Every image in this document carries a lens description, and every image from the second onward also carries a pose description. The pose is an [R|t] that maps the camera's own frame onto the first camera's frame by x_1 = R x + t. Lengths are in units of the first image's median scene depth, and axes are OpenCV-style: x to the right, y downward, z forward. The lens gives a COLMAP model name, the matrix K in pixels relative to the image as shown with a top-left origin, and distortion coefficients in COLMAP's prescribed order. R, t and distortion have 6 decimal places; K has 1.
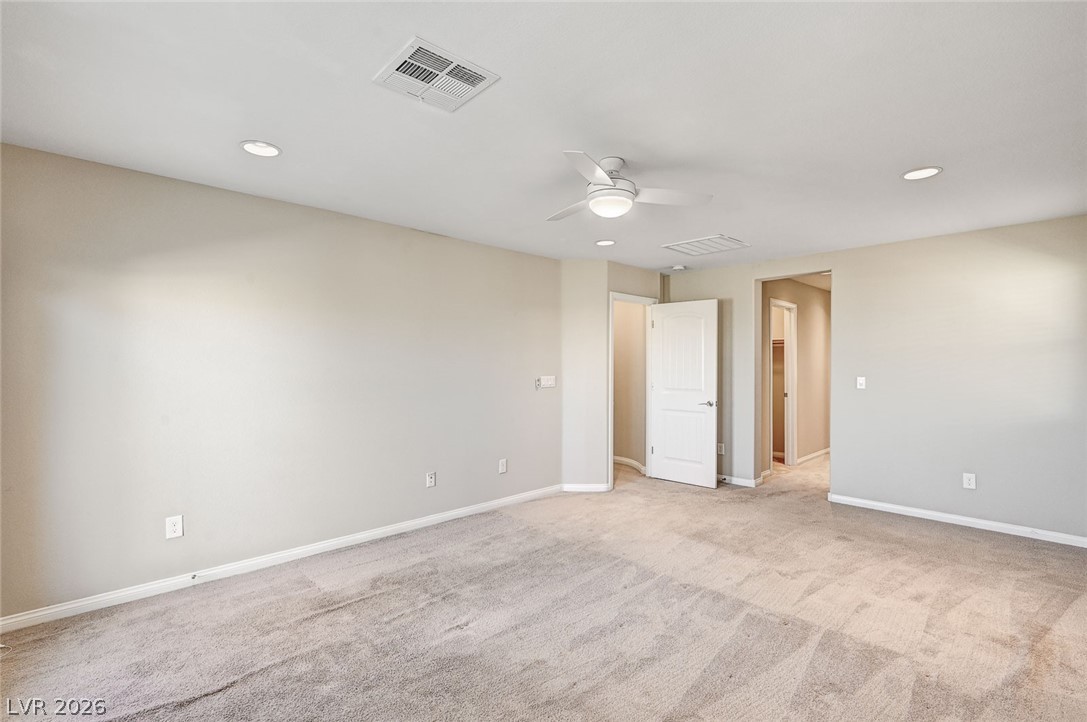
lens RADIAL K [[494.5, 0, 543.5], [0, 494.5, 361.0], [0, 0, 1]] dist [-0.000164, 0.000423]
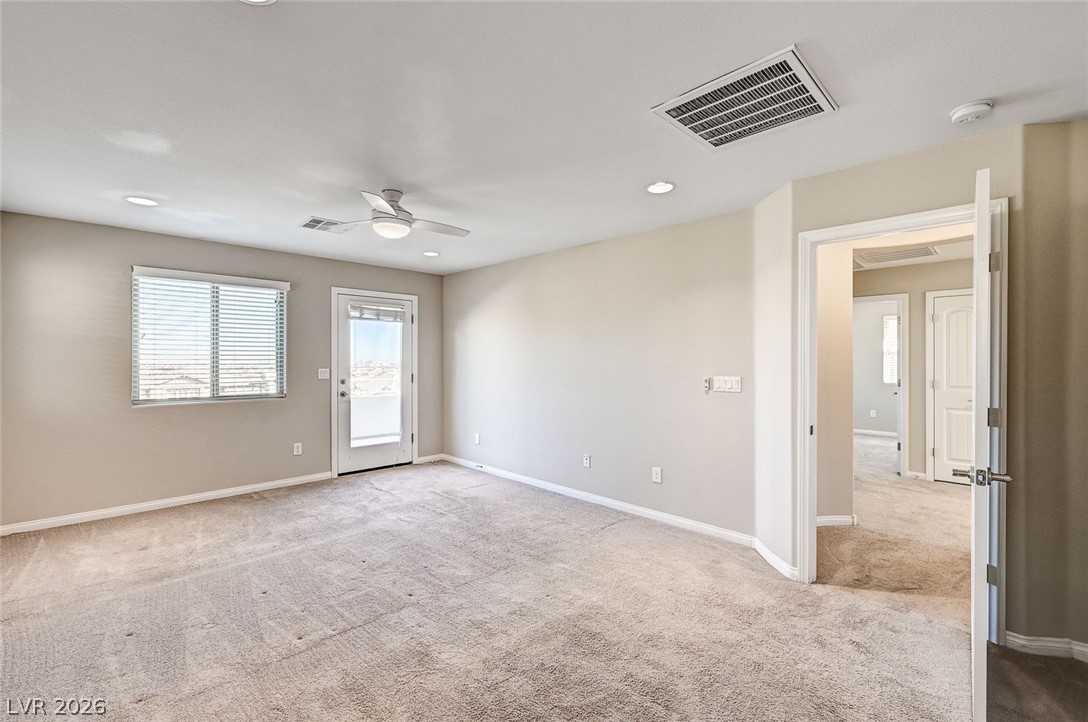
lens RADIAL K [[474.1, 0, 544.0], [0, 474.1, 361.0], [0, 0, 1]] dist [0.000683, -0.000057]
pose [[0.013705, 0.006591, -0.999884, 1.047316], [0.003894, 0.999970, 0.006645, 0.002937], [0.999898, -0.003985, 0.013679, 1.083254]]
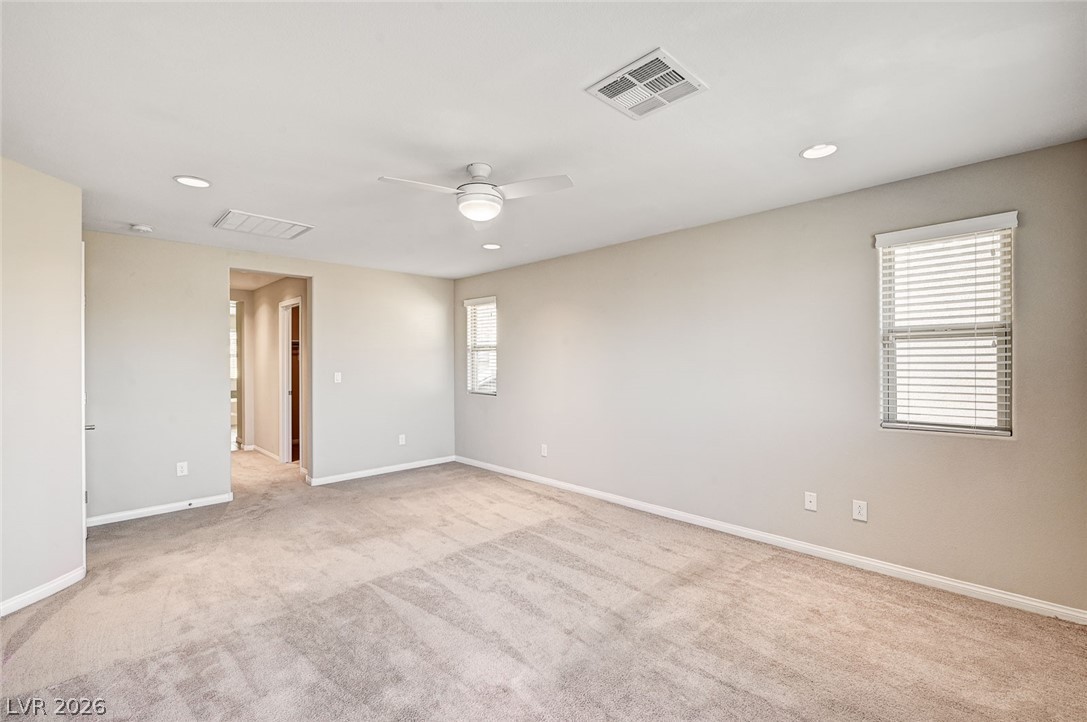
lens RADIAL K [[473.6, 0, 543.5], [0, 473.6, 361.0], [0, 0, 1]] dist [0.000683, -0.000057]
pose [[-0.013678, 0.000284, 0.999906, -0.689847], [-0.001310, 0.999999, -0.000302, 0.003620], [-0.999906, -0.001314, -0.013677, 0.697310]]
